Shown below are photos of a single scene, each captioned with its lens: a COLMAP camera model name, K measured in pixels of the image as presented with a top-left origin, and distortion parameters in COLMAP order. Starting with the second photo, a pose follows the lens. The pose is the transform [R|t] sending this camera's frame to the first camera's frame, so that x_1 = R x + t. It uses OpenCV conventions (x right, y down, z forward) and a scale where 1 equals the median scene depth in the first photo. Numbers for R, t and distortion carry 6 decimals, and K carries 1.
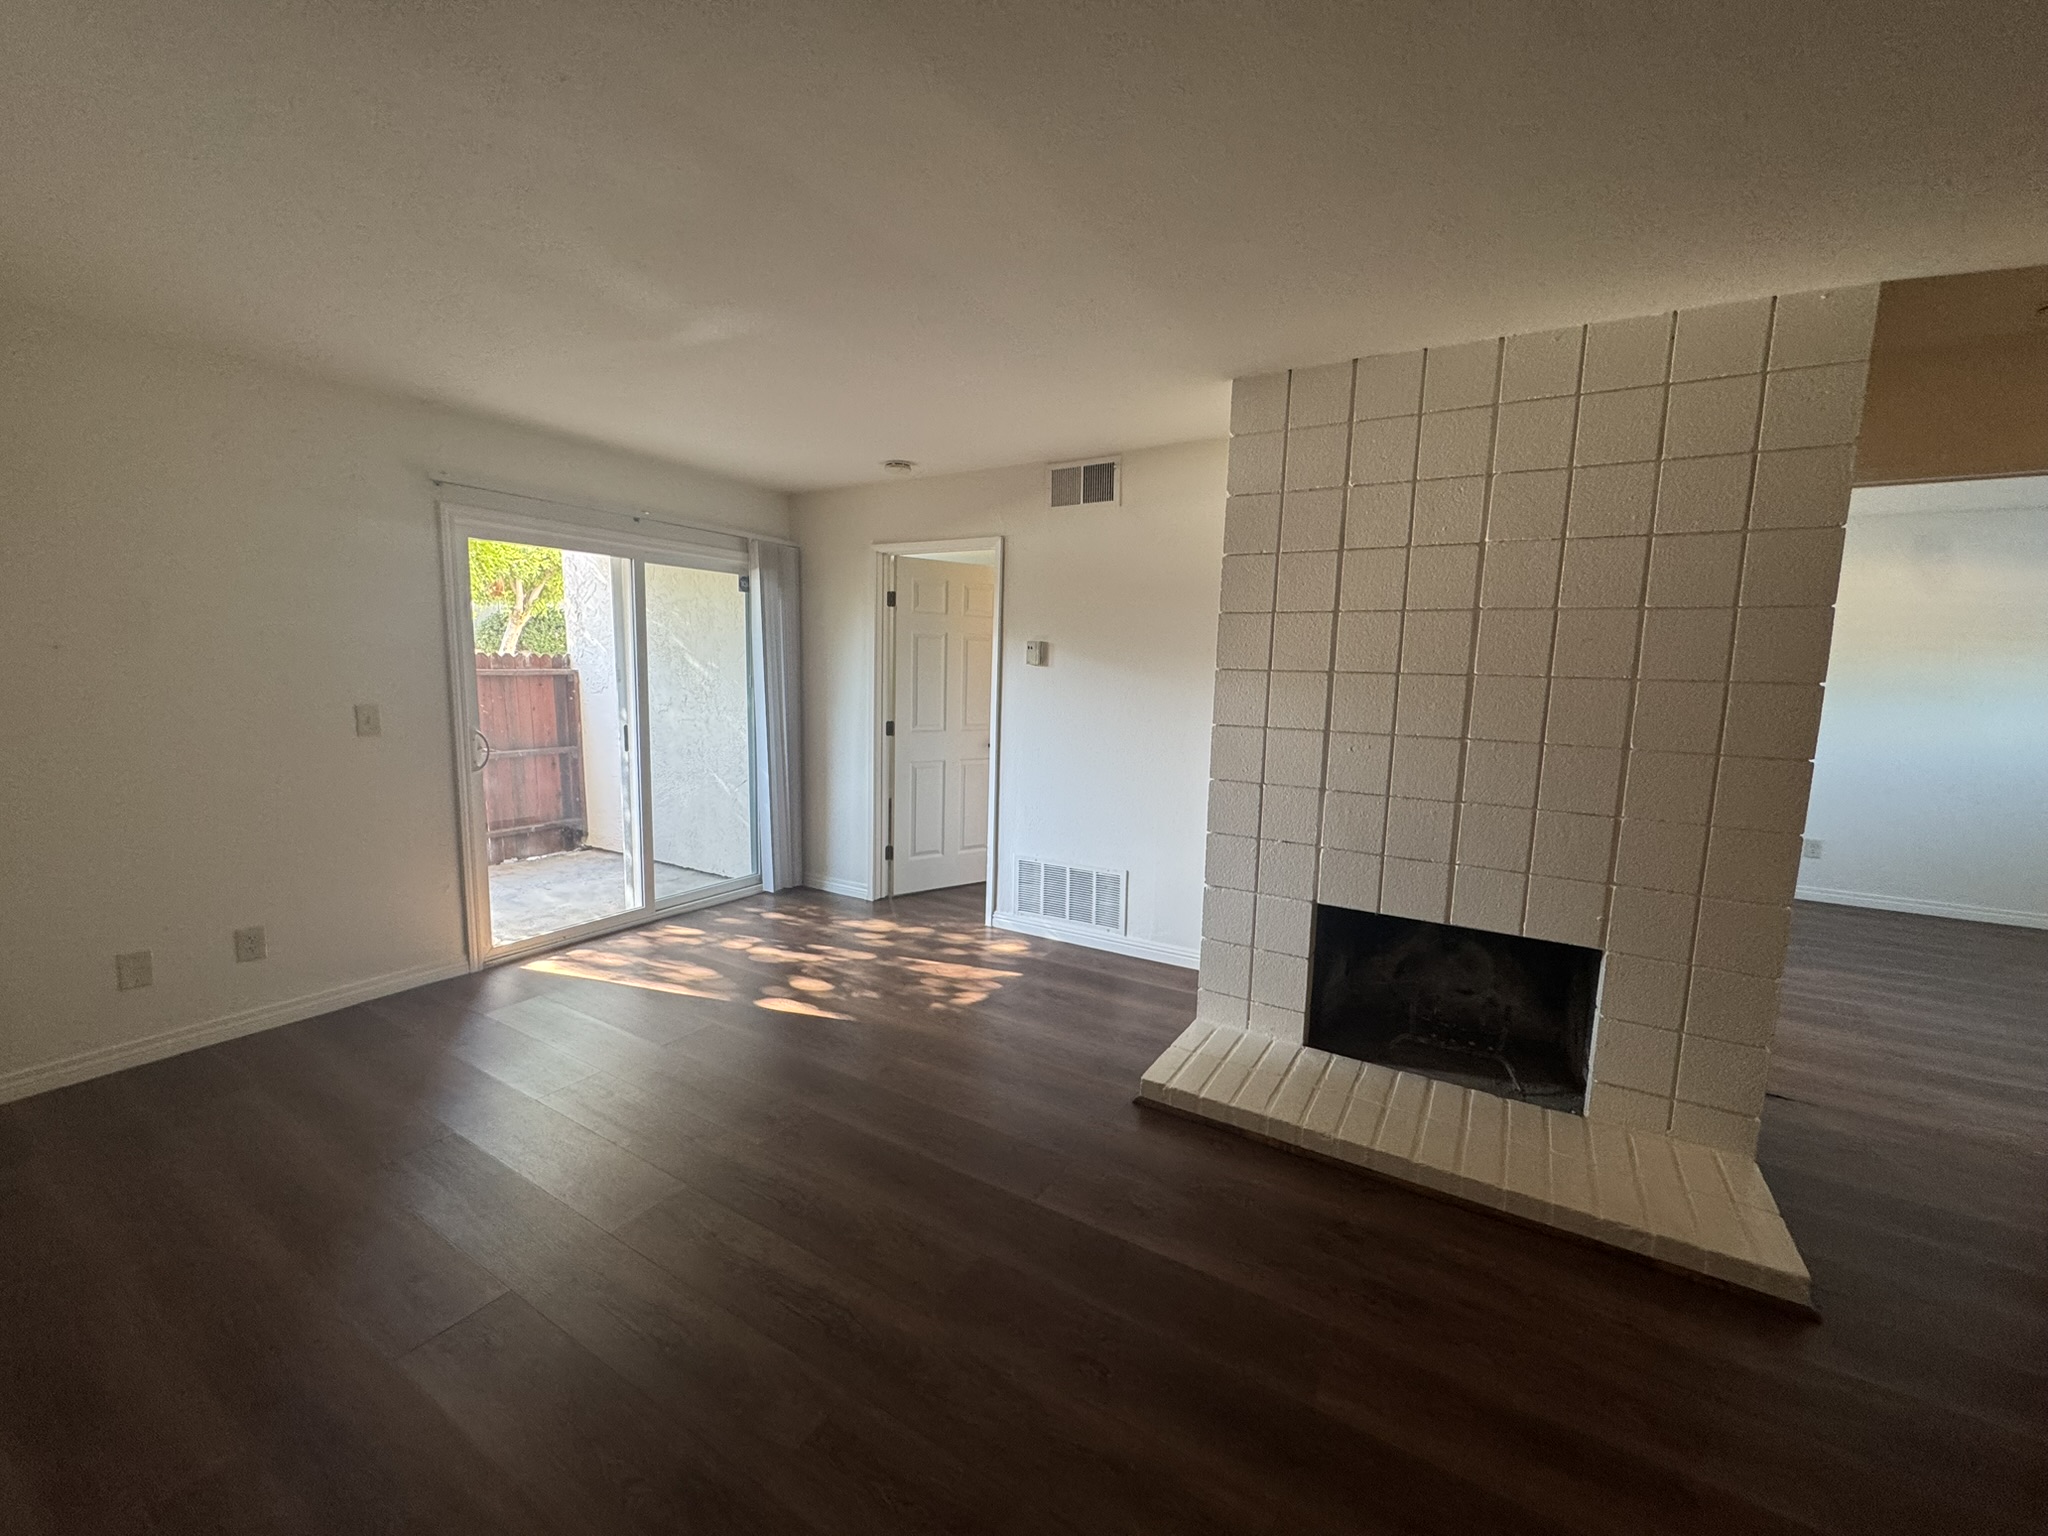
lens RADIAL K [[820.1, 0, 1017.5], [0, 820.1, 766.3], [0, 0, 1]] dist [-0.000218, 0.000080]
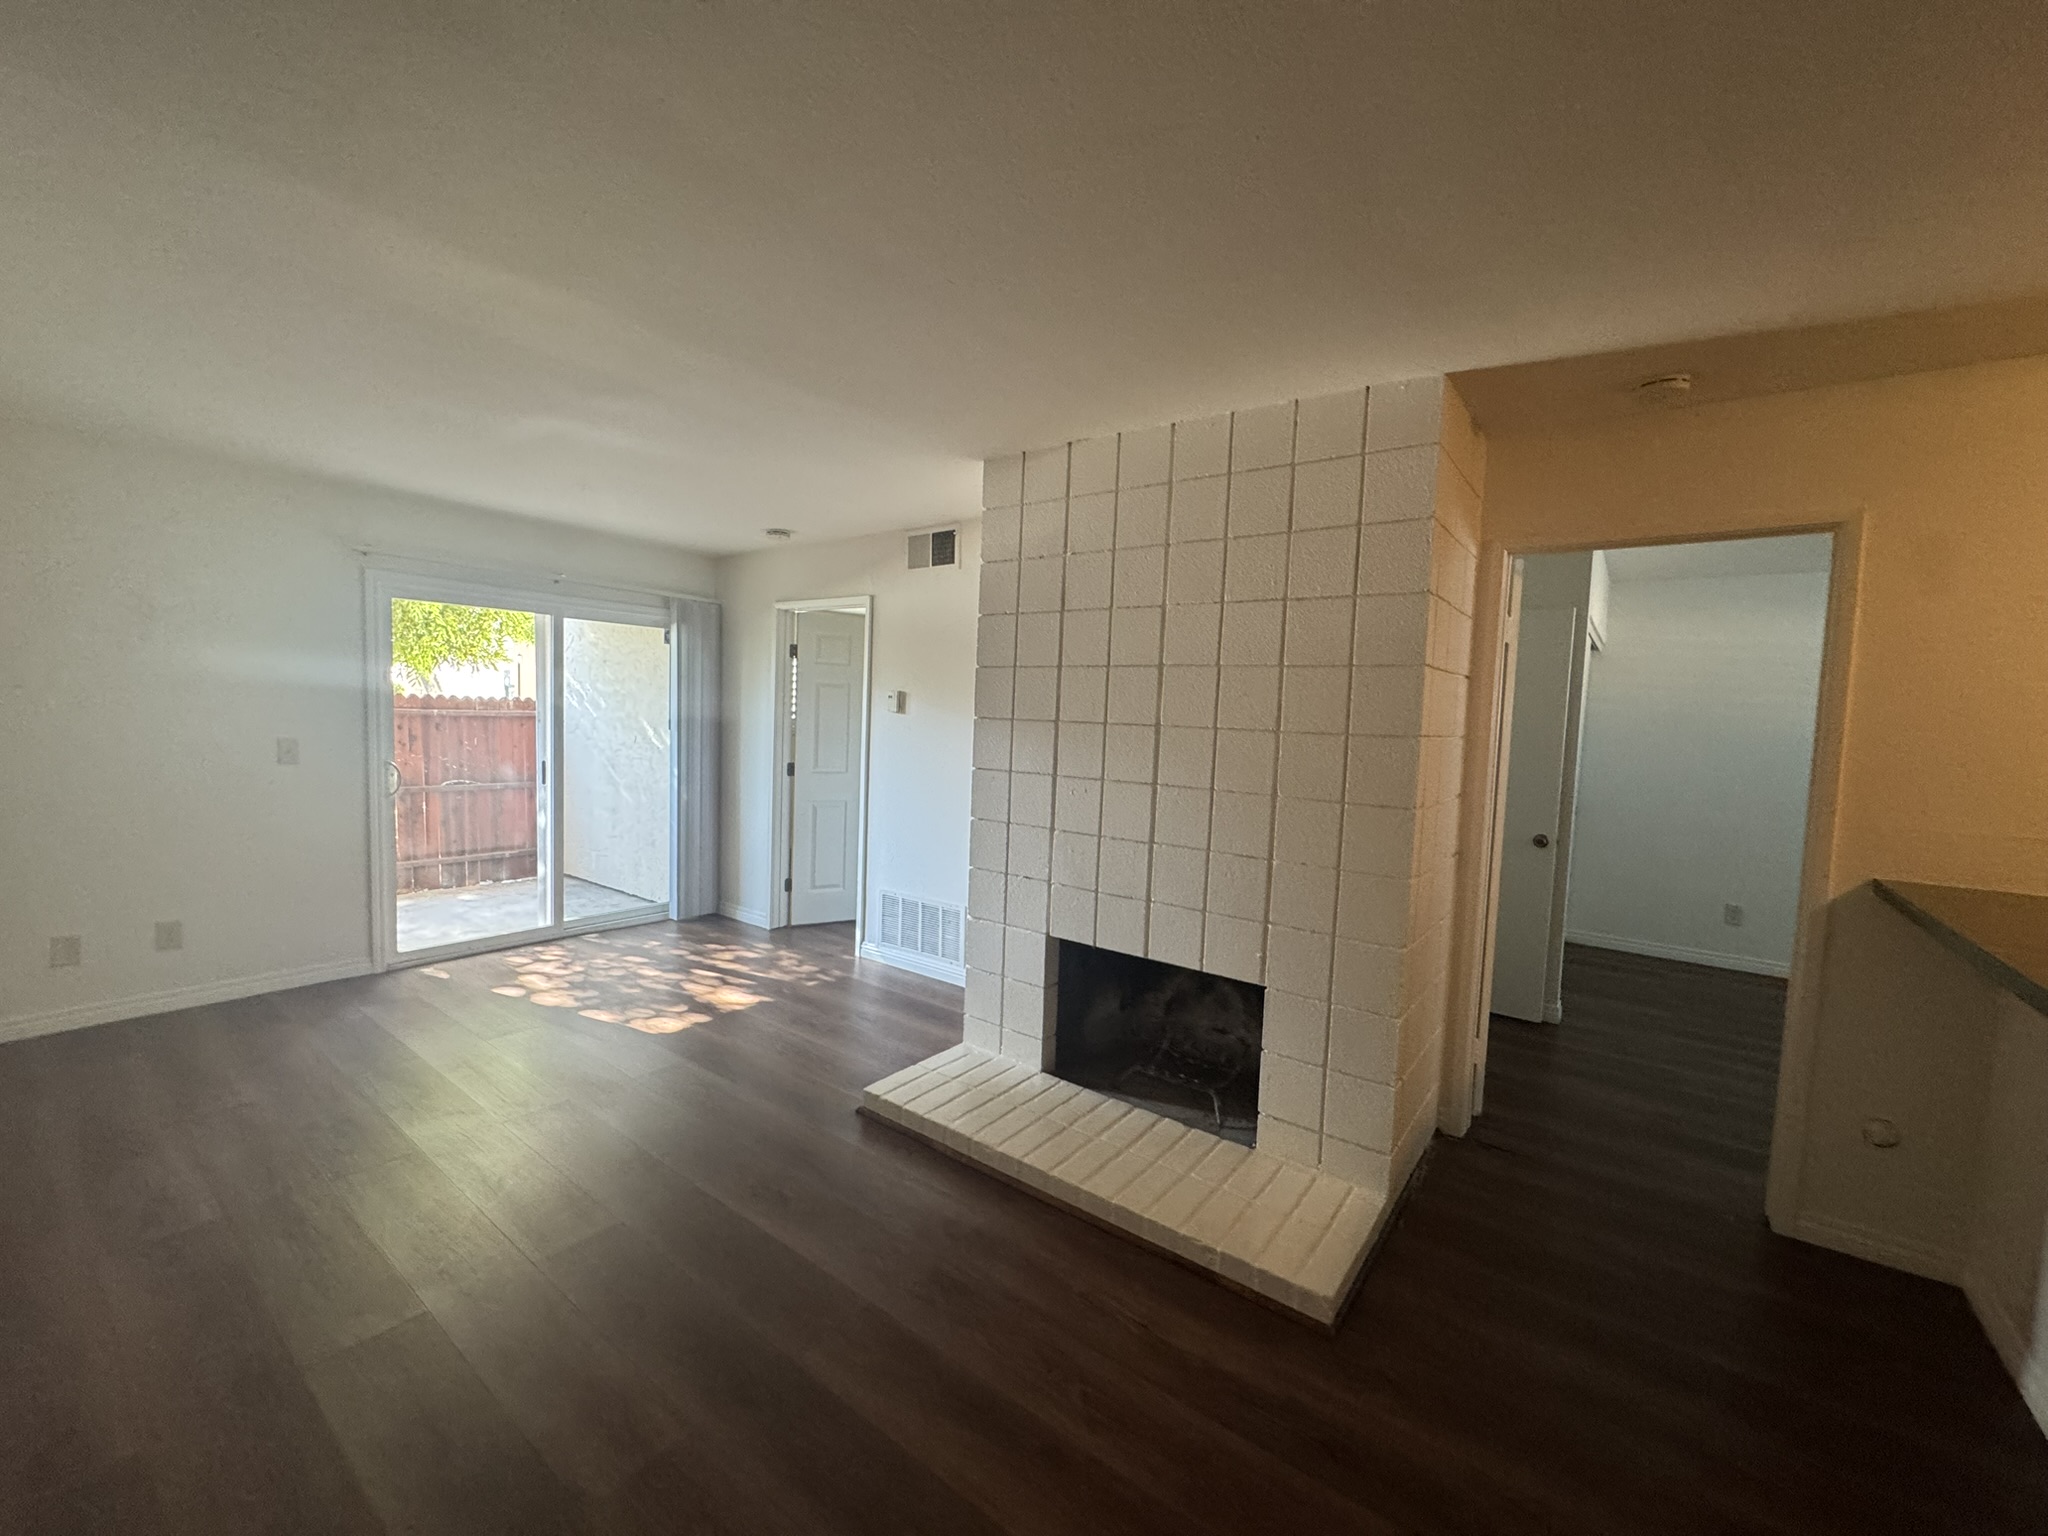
lens RADIAL K [[820.1, 0, 1017.5], [0, 820.1, 766.3], [0, 0, 1]] dist [-0.000218, 0.000080]
pose [[0.994946, 0.020249, -0.098352, 0.348951], [-0.026212, 0.997871, -0.059713, 0.009212], [0.096933, 0.061989, 0.993359, -0.067587]]
